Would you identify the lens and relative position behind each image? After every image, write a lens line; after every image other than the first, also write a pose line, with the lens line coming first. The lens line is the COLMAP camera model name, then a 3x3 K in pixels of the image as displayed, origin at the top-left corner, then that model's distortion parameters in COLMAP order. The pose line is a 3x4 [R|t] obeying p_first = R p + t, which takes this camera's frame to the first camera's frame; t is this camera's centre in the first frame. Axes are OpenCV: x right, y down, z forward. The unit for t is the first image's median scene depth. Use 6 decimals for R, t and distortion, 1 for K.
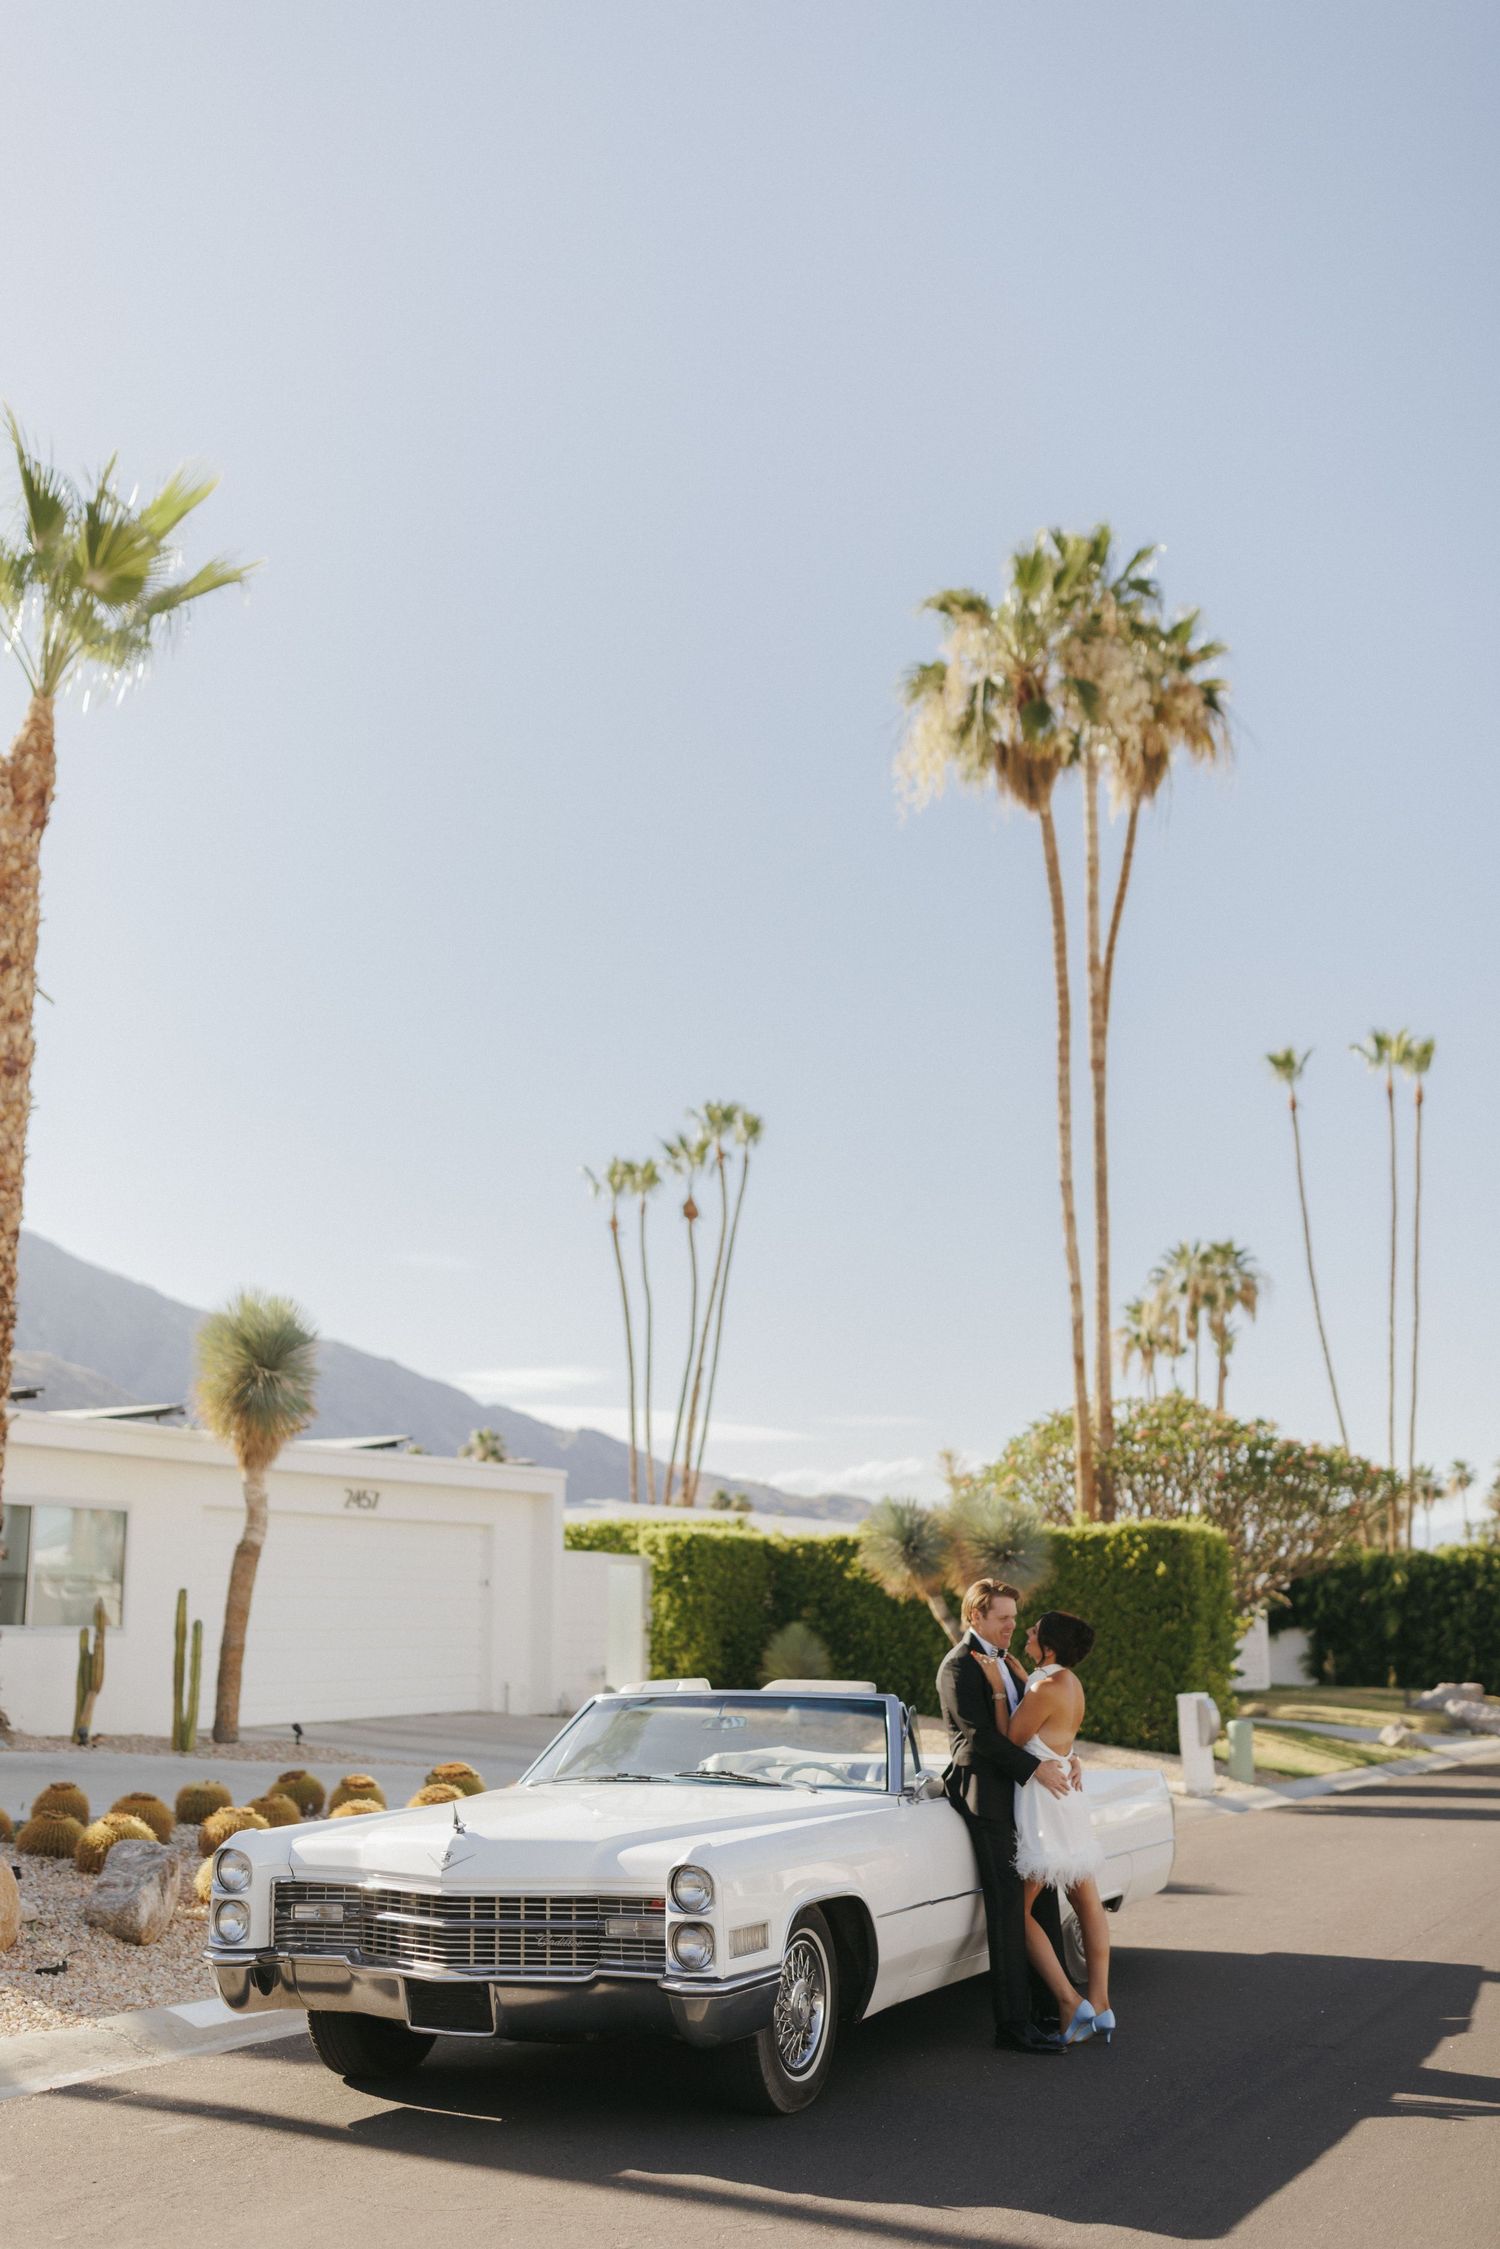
lens RADIAL K [[2156.1, 0, 792.5], [0, 2156.1, 1119.8], [0, 0, 1]] dist [0.017205, -0.007125]
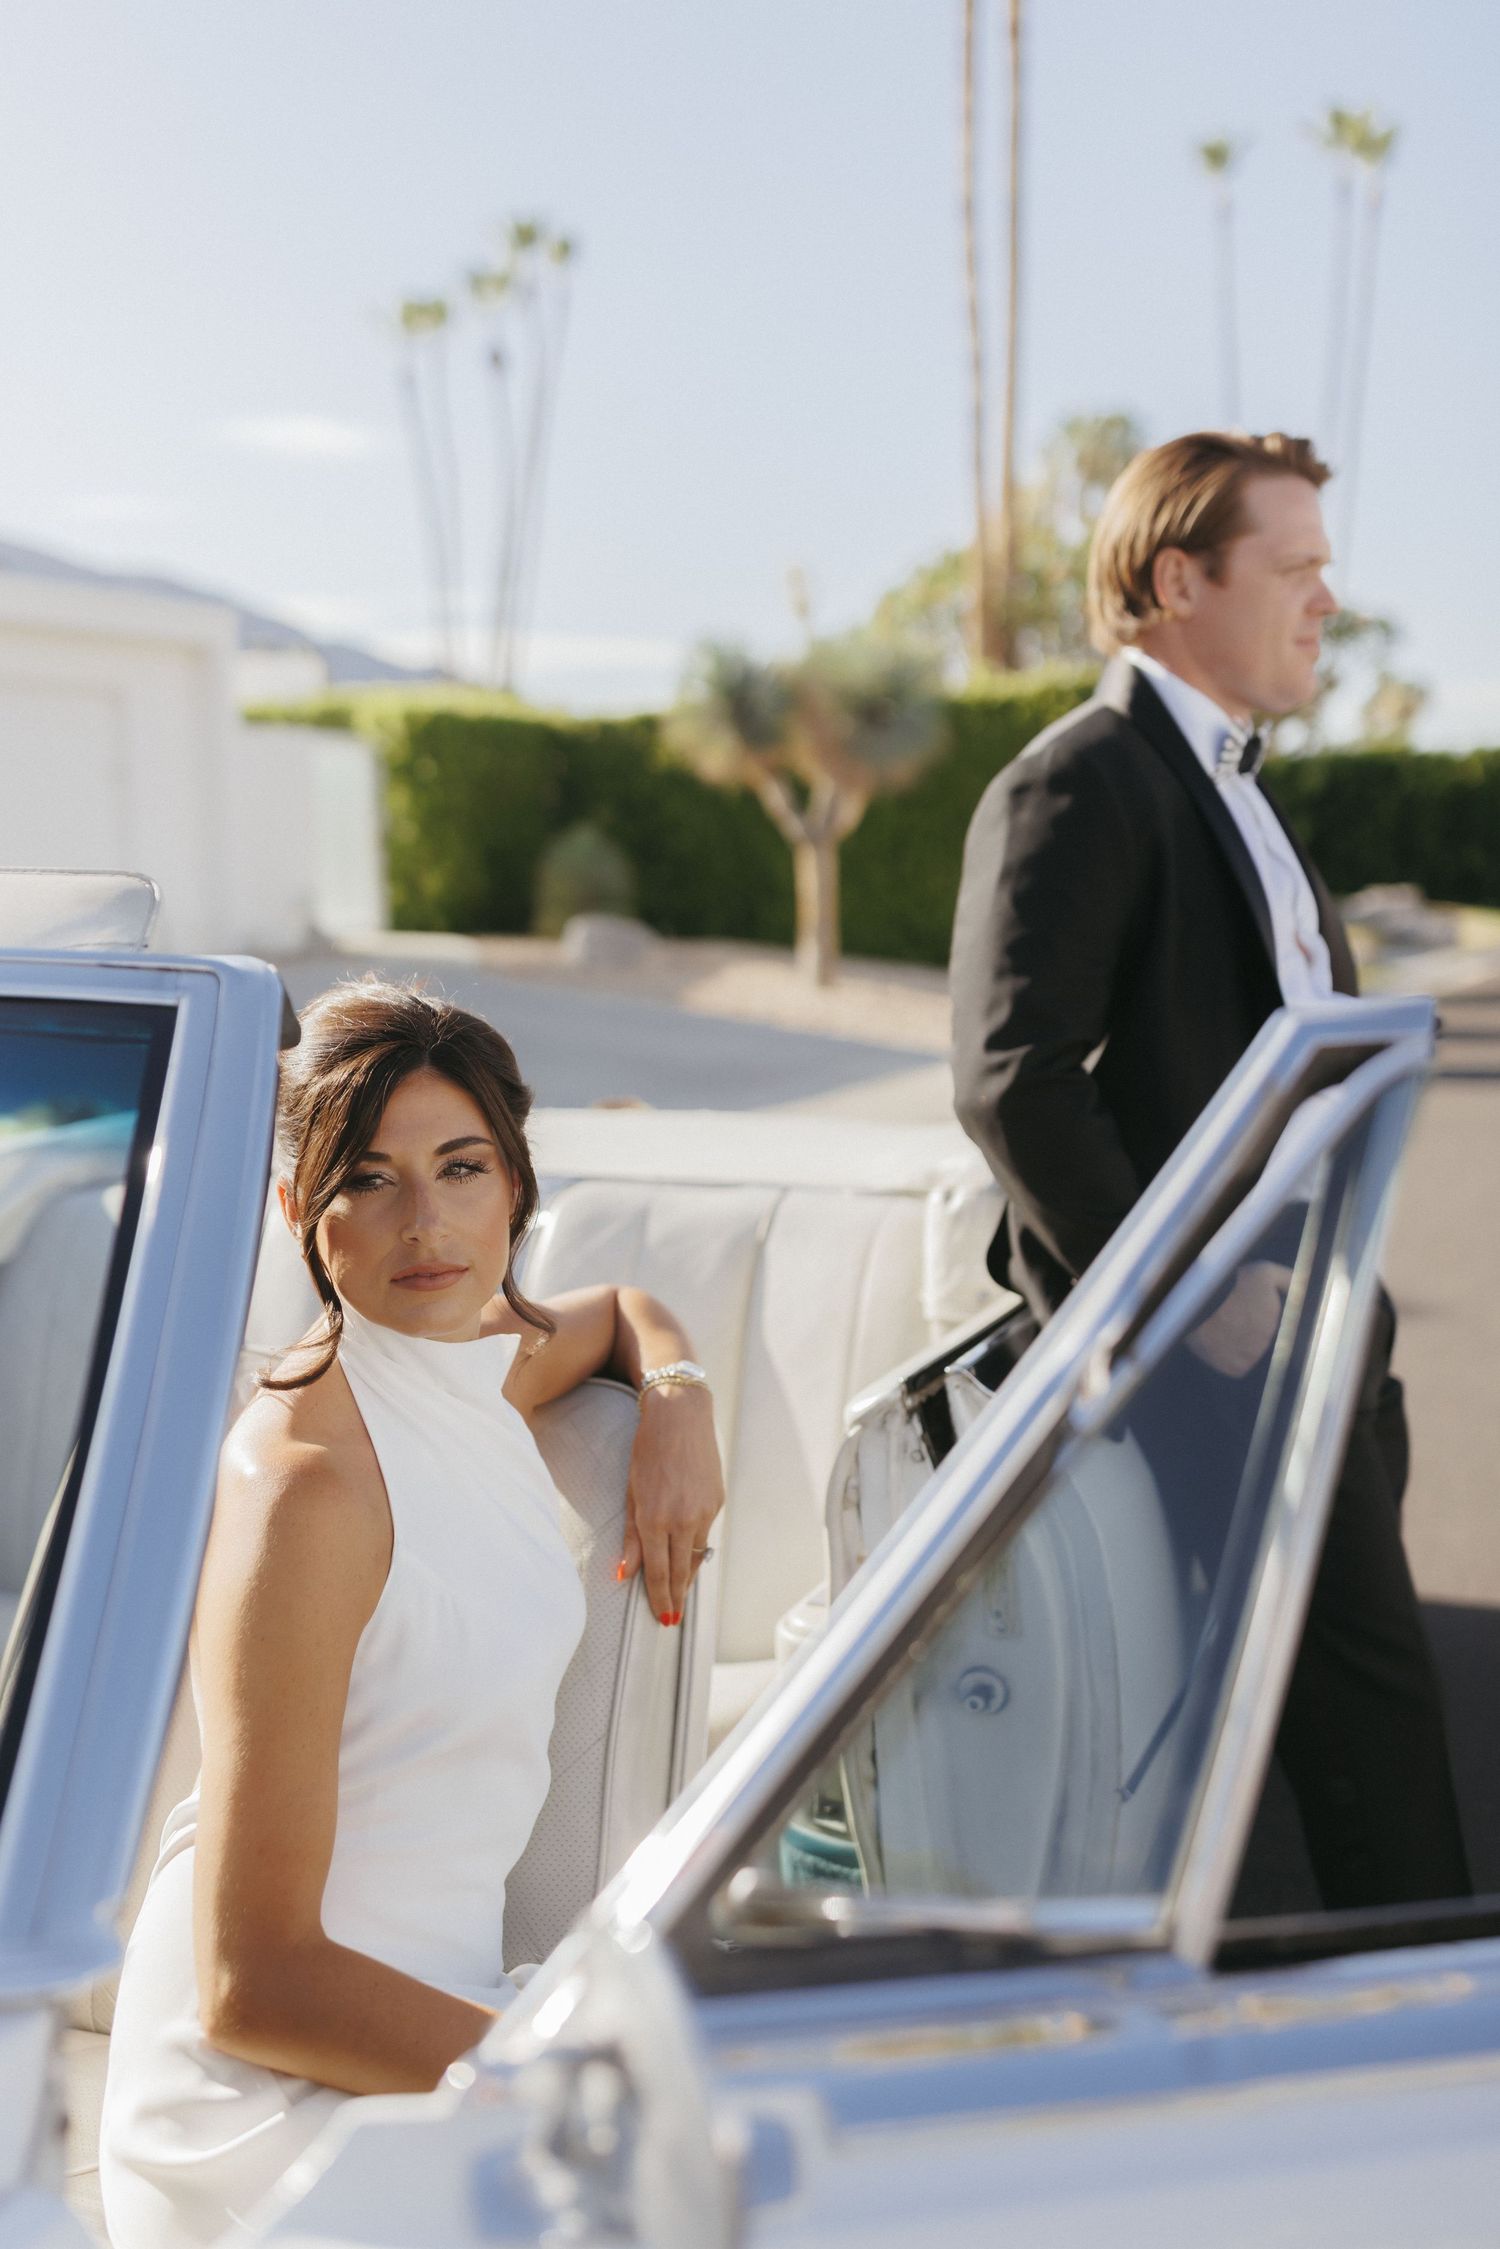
lens RADIAL K [[2156.1, 0, 792.5], [0, 2156.1, 1119.8], [0, 0, 1]] dist [0.017205, -0.007125]
pose [[0.997845, -0.025122, 0.060609, 0.020941], [0.002437, 0.937342, 0.348403, 0.063819], [-0.065564, -0.347505, 0.935383, 0.252254]]
